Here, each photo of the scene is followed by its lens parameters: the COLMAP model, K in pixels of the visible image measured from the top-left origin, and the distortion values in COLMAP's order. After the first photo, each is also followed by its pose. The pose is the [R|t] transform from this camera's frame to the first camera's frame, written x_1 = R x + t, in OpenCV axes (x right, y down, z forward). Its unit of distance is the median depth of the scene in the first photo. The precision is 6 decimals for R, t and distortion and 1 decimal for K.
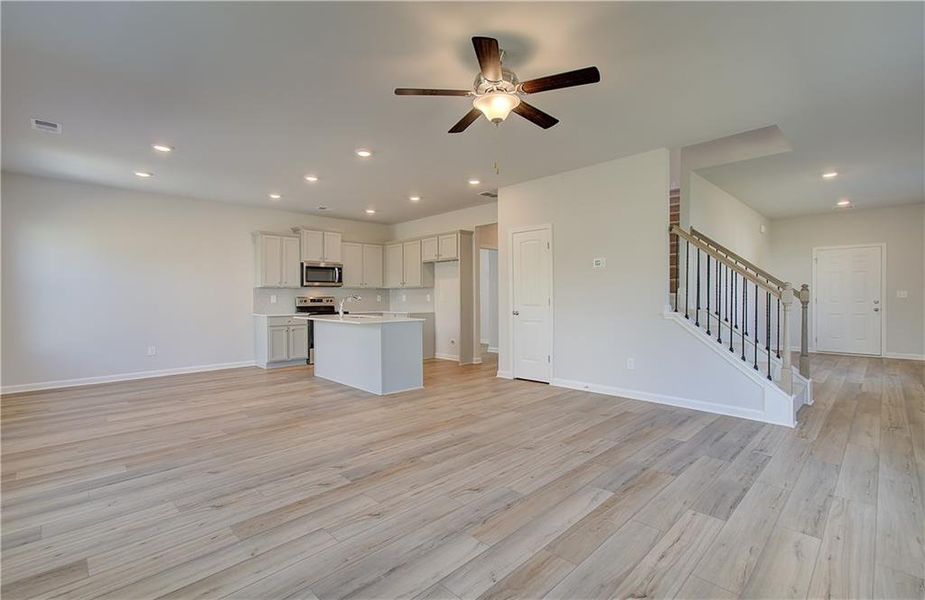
lens RADIAL K [[416.4, 0, 462.5], [0, 416.4, 300.0], [0, 0, 1]] dist [-0.014408, 0.000593]
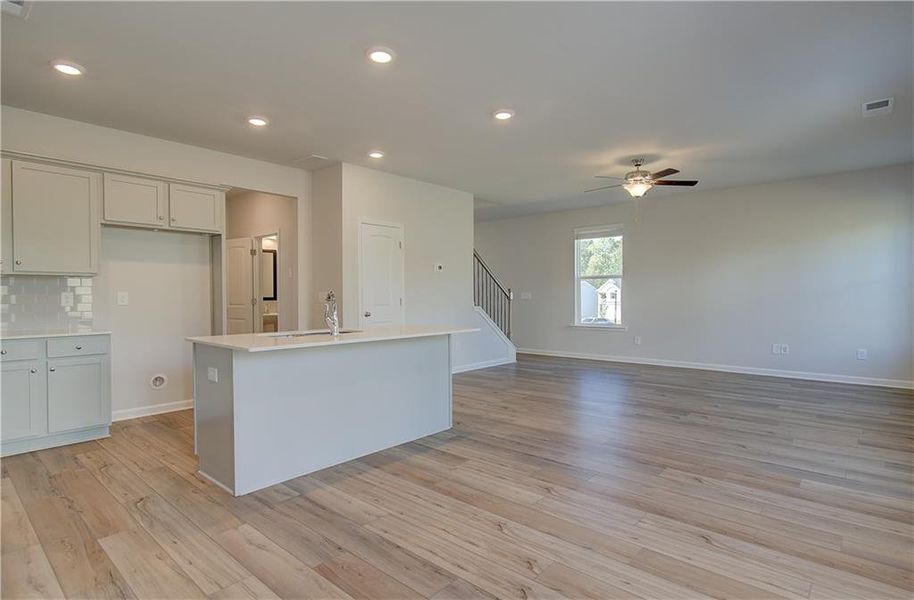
lens RADIAL K [[472.5, 0, 449.8], [0, 472.5, 296.0], [0, 0, 1]] dist [-0.002757, -0.001316]
pose [[-0.068094, 0.003622, 0.997672, -0.696052], [0.011102, 0.999934, -0.002873, -0.003122], [-0.997617, 0.010880, -0.068130, 0.709542]]
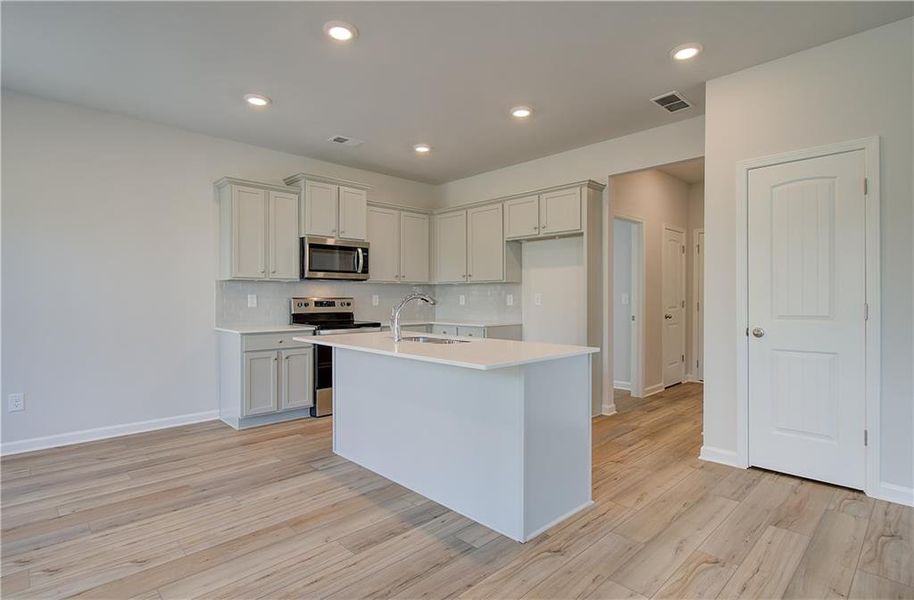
lens RADIAL K [[464.1, 0, 457.0], [0, 464.1, 300.0], [0, 0, 1]] dist [-0.004870, -0.001480]
pose [[0.999978, 0.006078, -0.002814, -0.175088], [-0.006089, 0.999973, -0.004068, -0.002663], [0.002789, 0.004085, 0.999988, 0.371273]]
